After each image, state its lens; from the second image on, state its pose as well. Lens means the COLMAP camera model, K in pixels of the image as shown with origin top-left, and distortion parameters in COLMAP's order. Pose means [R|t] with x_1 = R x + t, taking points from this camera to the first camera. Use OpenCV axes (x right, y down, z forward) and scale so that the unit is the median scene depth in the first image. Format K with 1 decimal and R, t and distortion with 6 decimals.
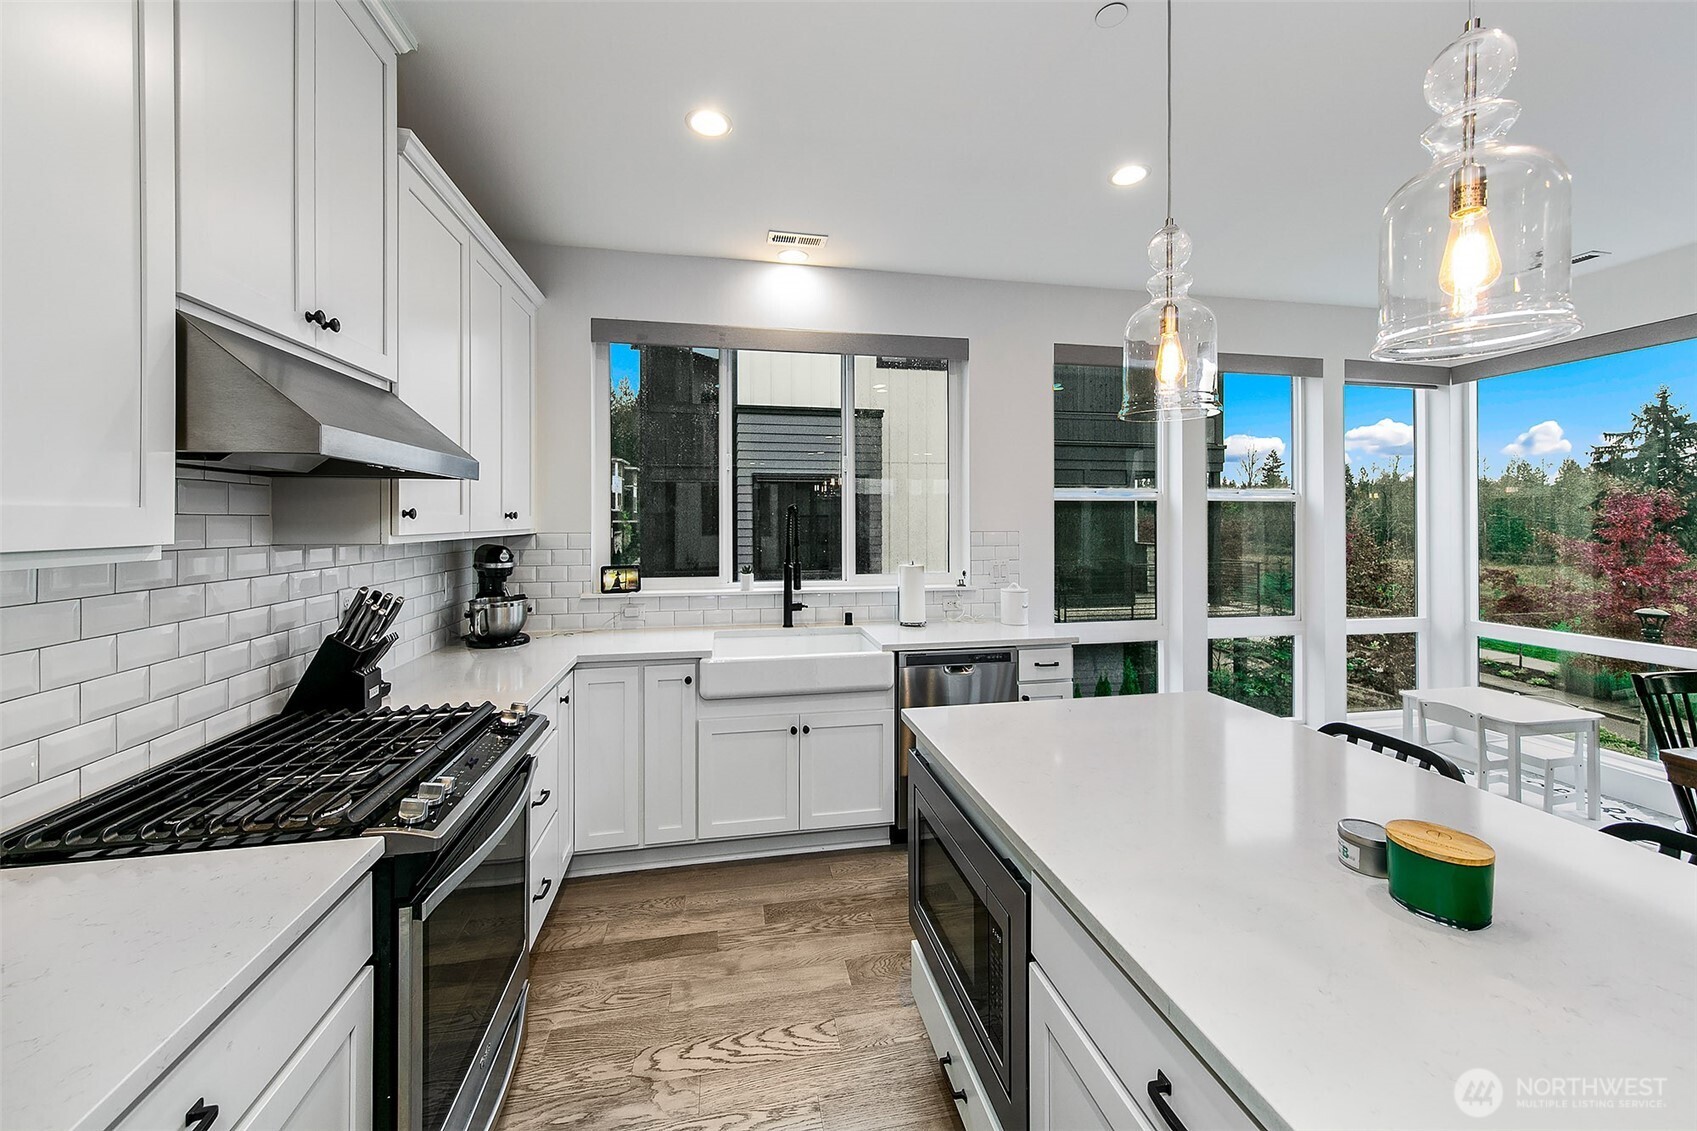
lens RADIAL K [[632.3, 0, 838.2], [0, 632.3, 519.3], [0, 0, 1]] dist [0.013873, -0.000073]
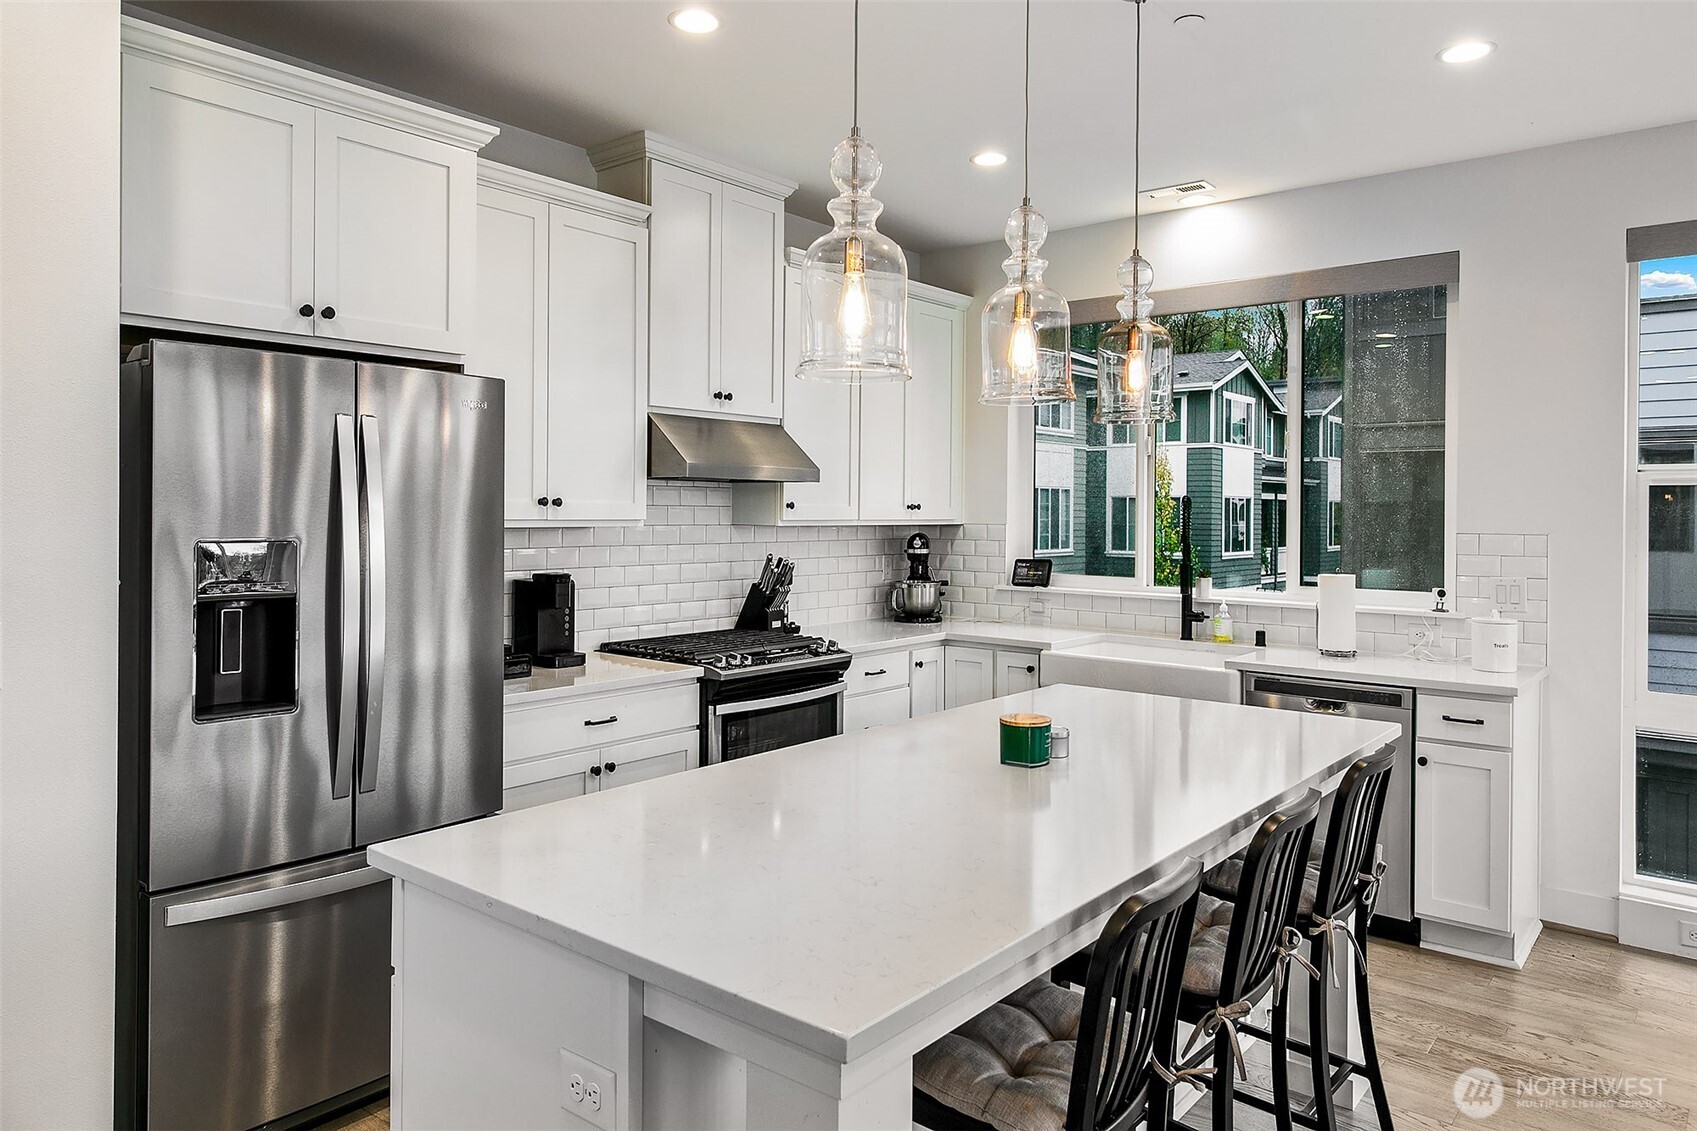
lens RADIAL K [[1085.1, 0, 842.3], [0, 1085.1, 513.0], [0, 0, 1]] dist [0.004097, -0.000026]
pose [[0.641075, 0.009730, -0.767417, 0.846366], [-0.009236, 0.999945, 0.004964, -0.002998], [0.767423, 0.003905, 0.641130, -0.329368]]
